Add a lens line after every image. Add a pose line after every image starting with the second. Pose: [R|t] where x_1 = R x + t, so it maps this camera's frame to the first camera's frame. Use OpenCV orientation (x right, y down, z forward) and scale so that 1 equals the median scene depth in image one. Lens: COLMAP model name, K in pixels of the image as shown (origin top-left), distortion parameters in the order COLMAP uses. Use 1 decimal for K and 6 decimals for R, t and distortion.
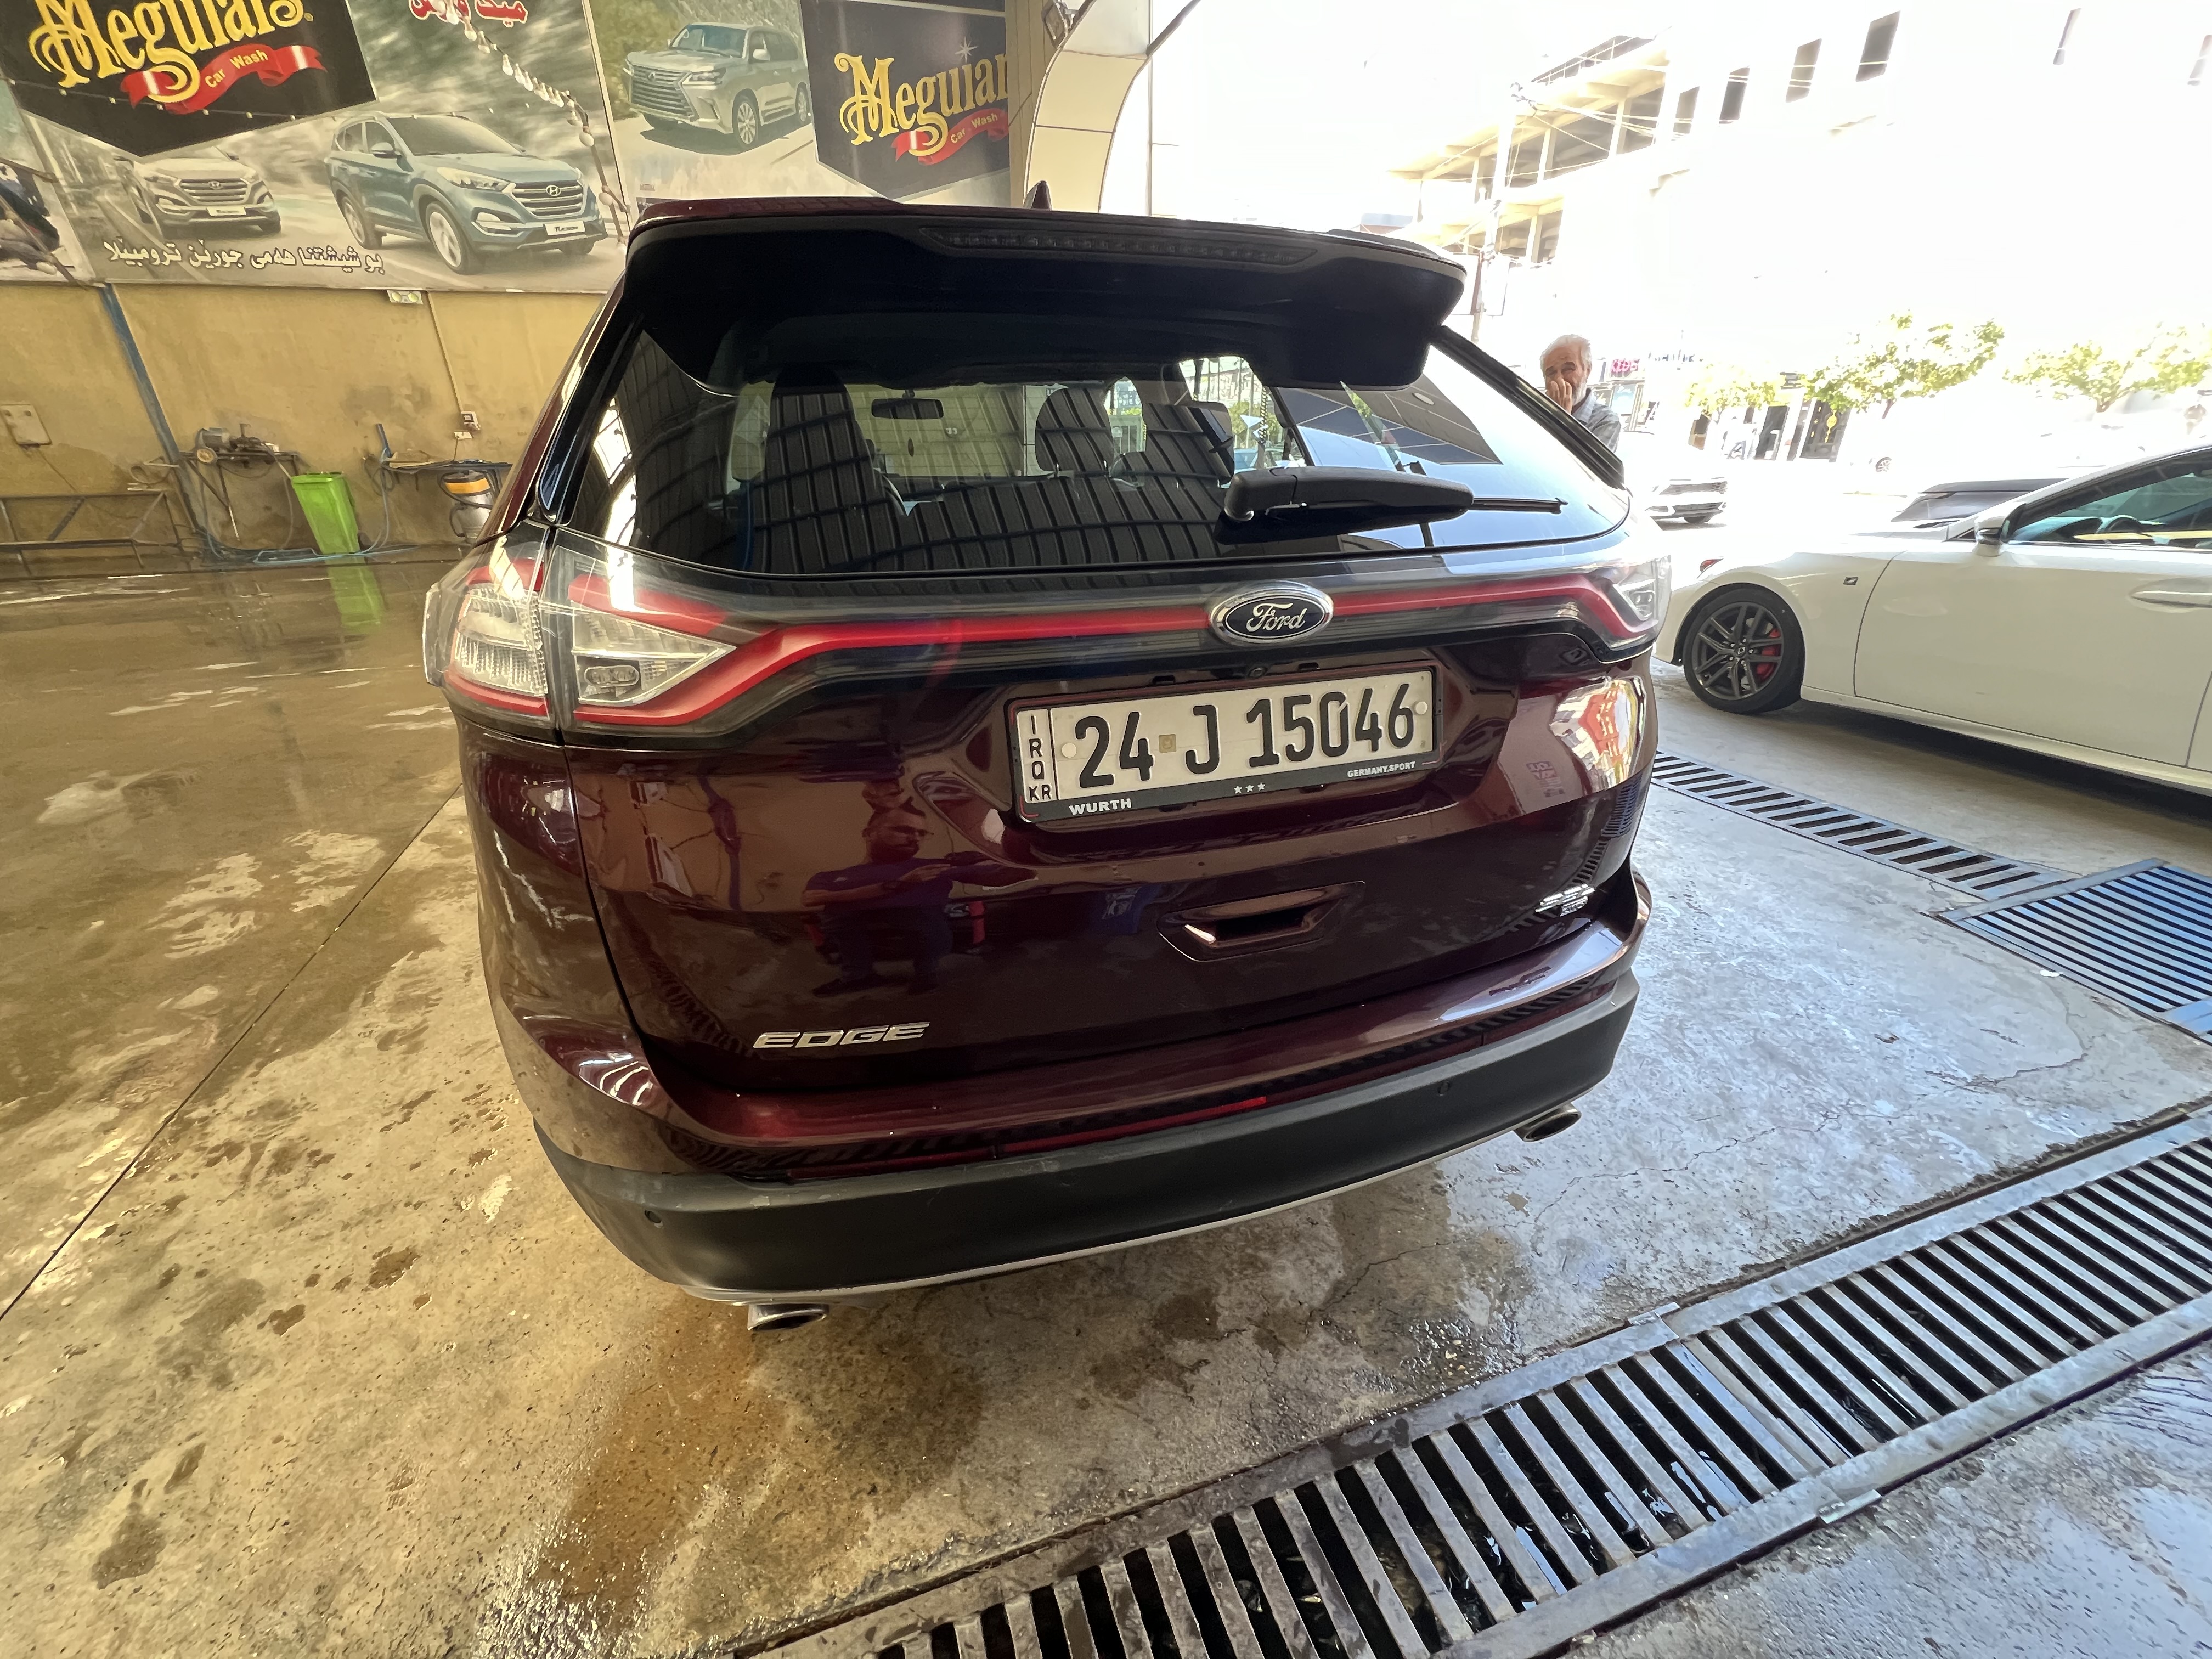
lens RADIAL K [[873.8, 0, 1097.6], [0, 873.8, 830.6], [0, 0, 1]] dist [-0.000764, -0.000252]
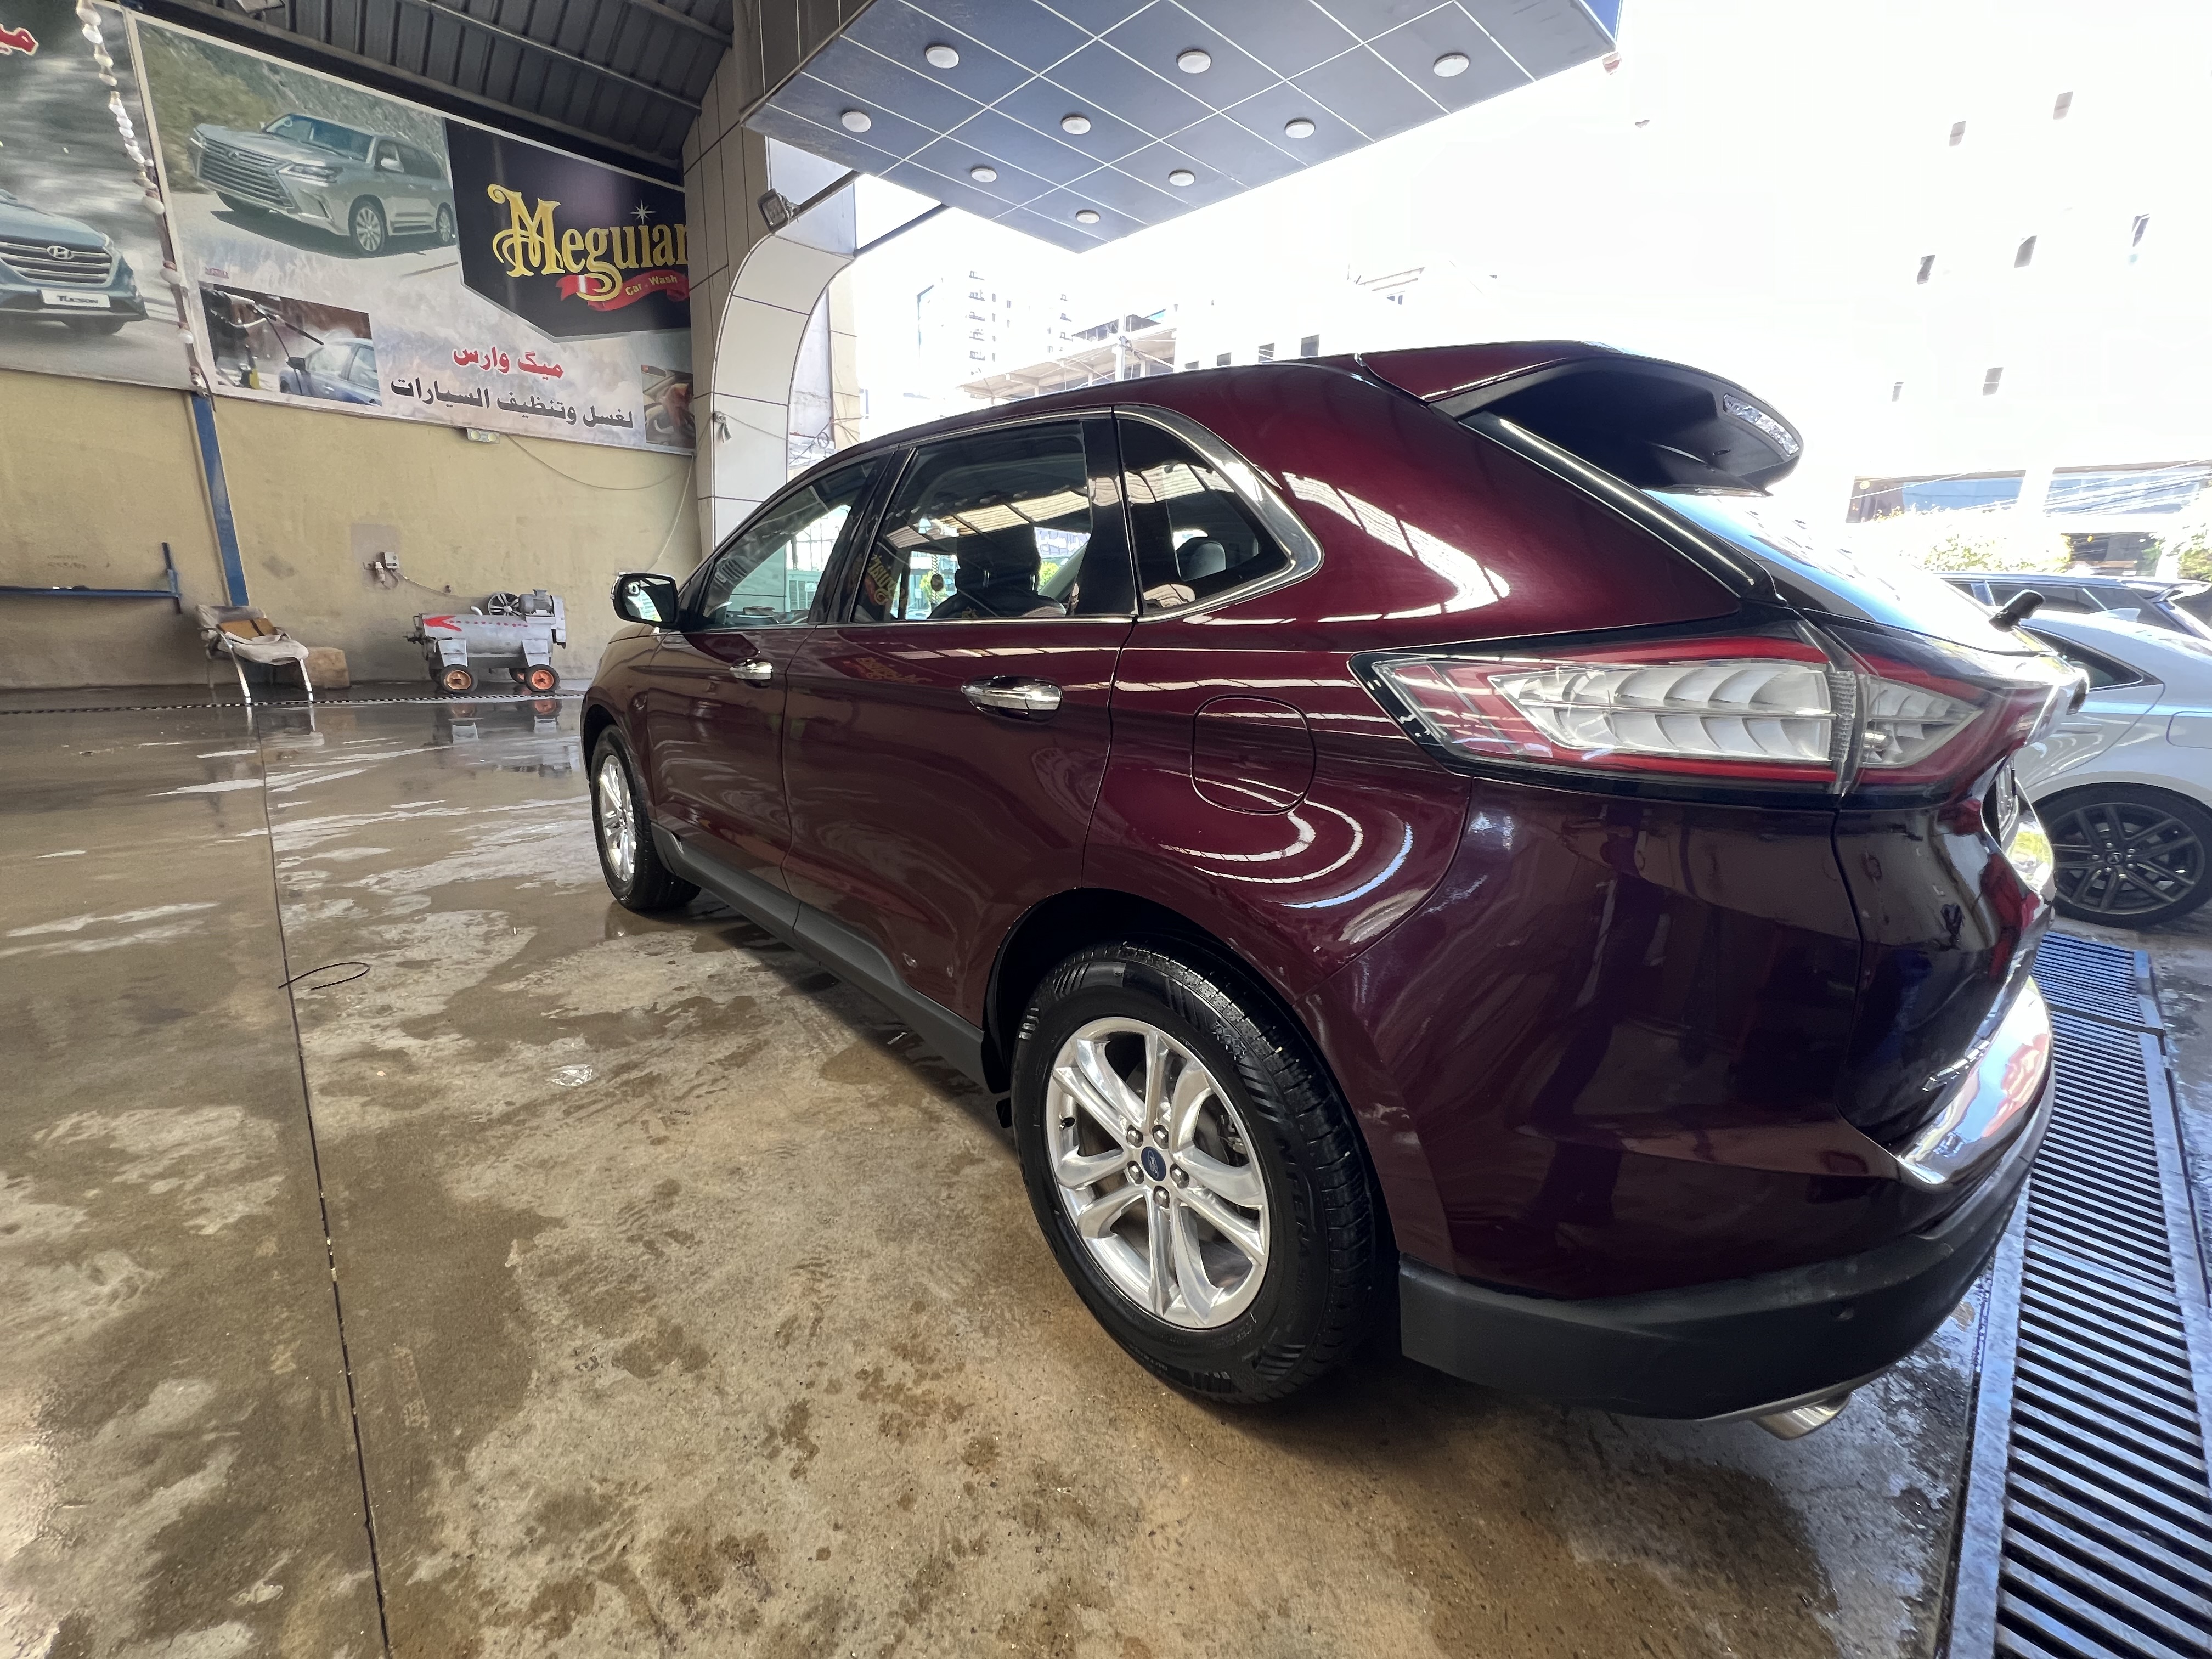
lens RADIAL K [[882.2, 0, 1101.6], [0, 882.2, 831.4], [0, 0, 1]] dist [-0.000274, -0.000803]
pose [[0.905683, -0.064539, 0.419014, -0.150909], [0.135173, 0.980722, -0.141113, -0.003210], [-0.401829, 0.184443, 0.896947, 0.034931]]
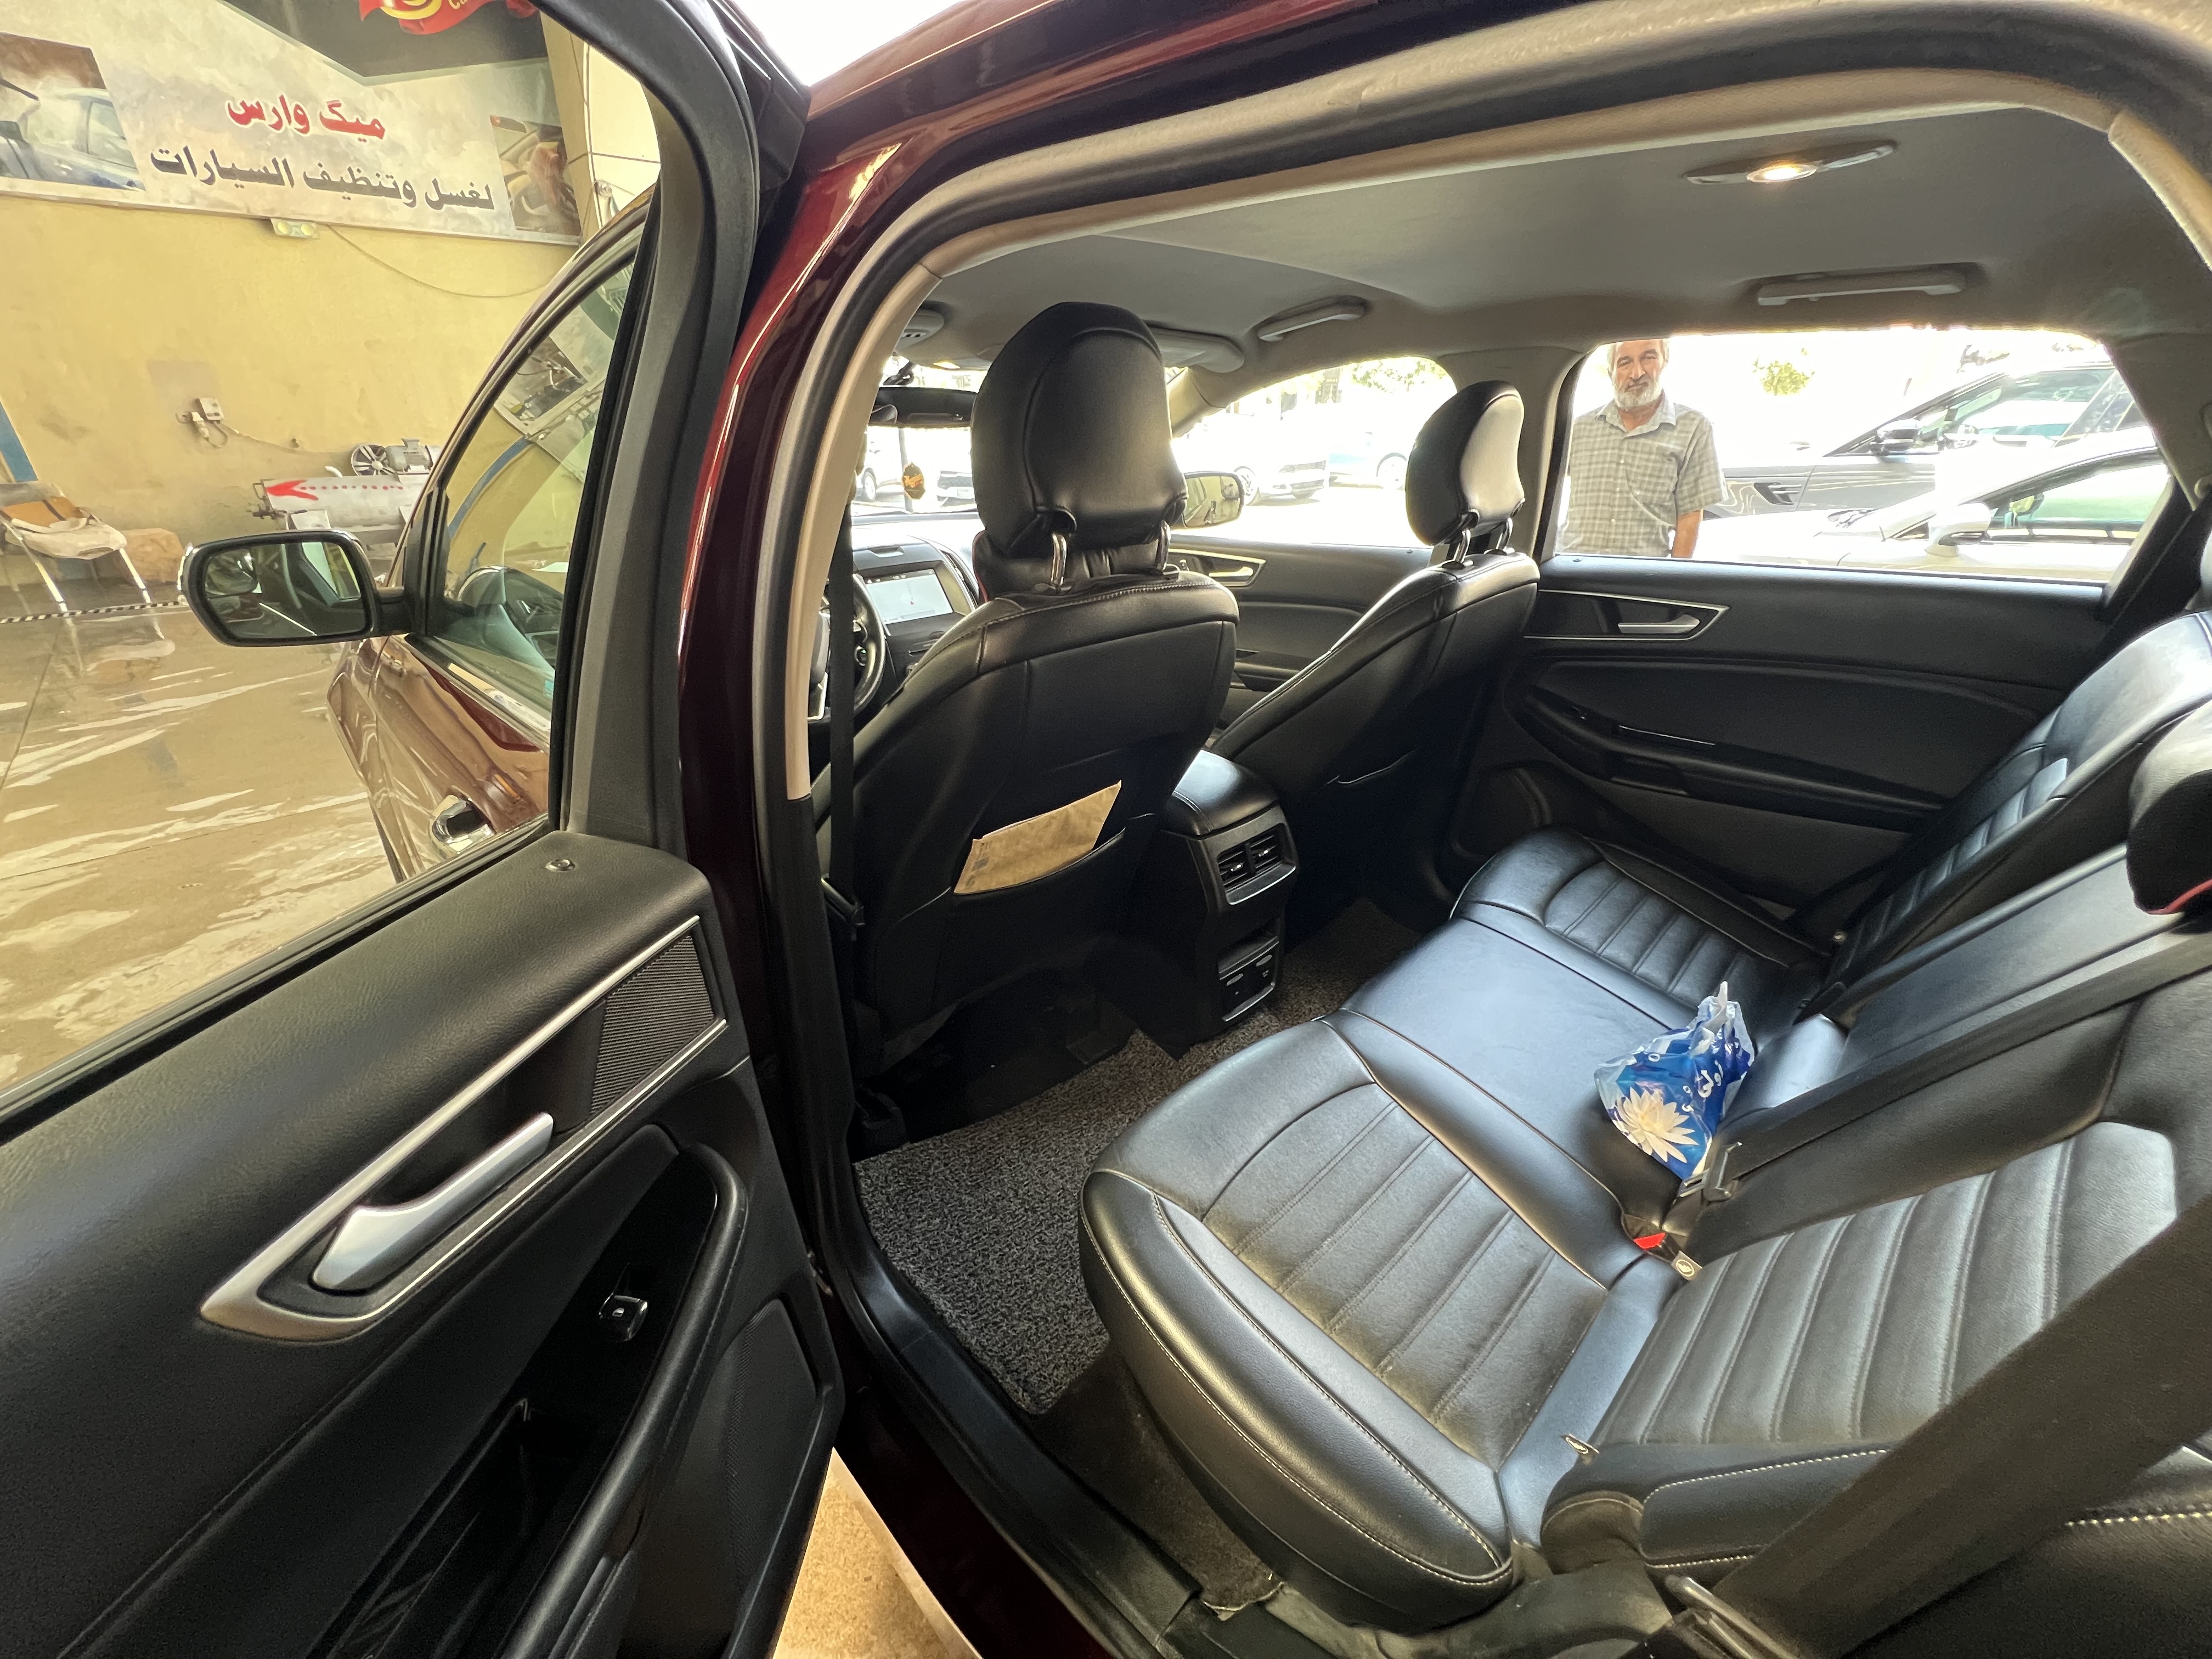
lens RADIAL K [[882.2, 0, 1101.6], [0, 882.2, 831.4], [0, 0, 1]] dist [-0.000274, -0.000803]
pose [[0.896748, -0.187267, 0.400967, -0.115390], [0.180496, 0.982038, 0.054976, -0.079769], [-0.404060, 0.023074, 0.914442, 0.159408]]
